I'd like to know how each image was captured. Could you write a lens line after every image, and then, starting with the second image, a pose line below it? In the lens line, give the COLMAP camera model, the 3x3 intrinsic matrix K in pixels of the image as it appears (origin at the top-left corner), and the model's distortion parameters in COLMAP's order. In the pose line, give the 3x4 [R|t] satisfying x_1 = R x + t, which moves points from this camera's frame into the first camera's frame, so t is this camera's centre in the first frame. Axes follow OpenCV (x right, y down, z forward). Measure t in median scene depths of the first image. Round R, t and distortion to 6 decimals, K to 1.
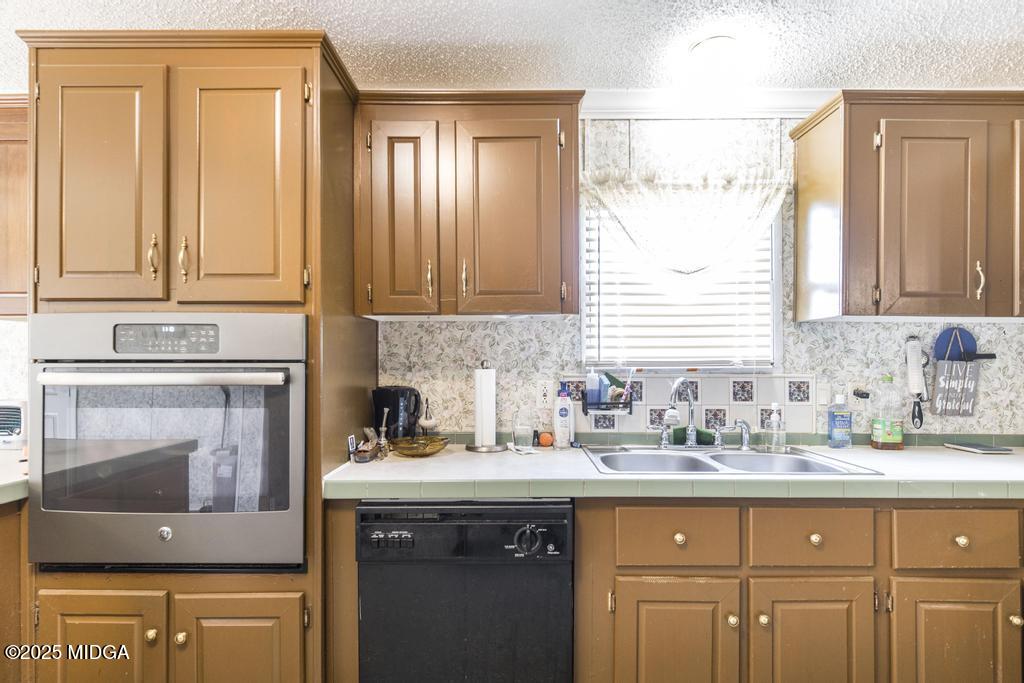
lens RADIAL K [[558.1, 0, 512.1], [0, 558.1, 349.2], [0, 0, 1]] dist [-0.006219, -0.001162]
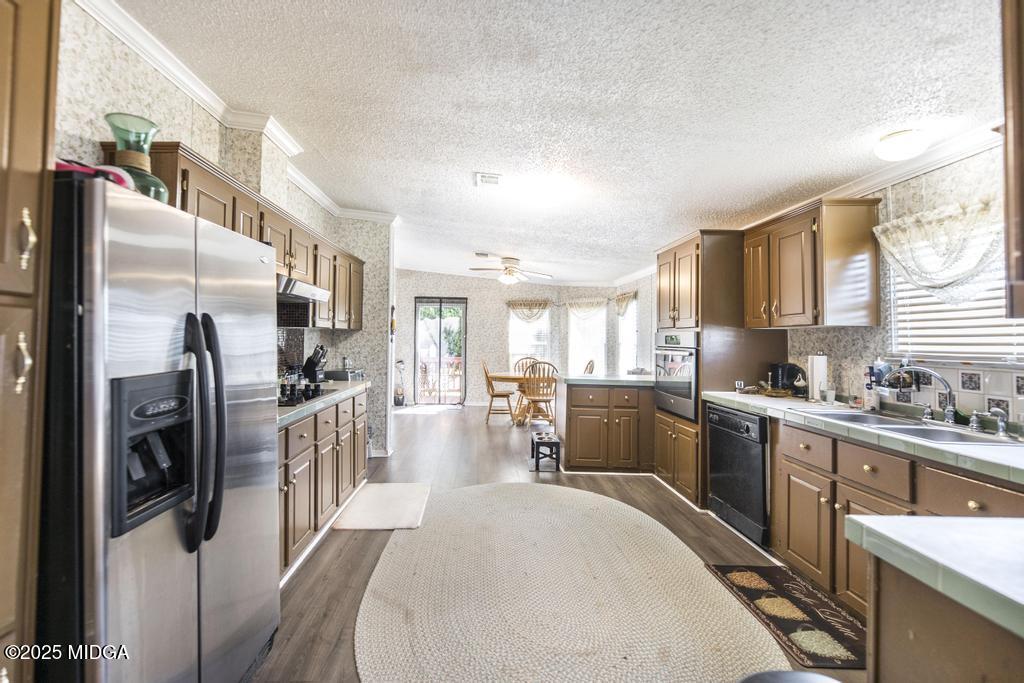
lens RADIAL K [[420.7, 0, 512.2], [0, 420.7, 336.5], [0, 0, 1]] dist [-0.000653, 0.000010]
pose [[0.082243, -0.006162, -0.996593, 1.159533], [-0.008356, 0.999941, -0.006873, -0.007057], [0.996577, 0.008893, 0.082187, -0.063726]]
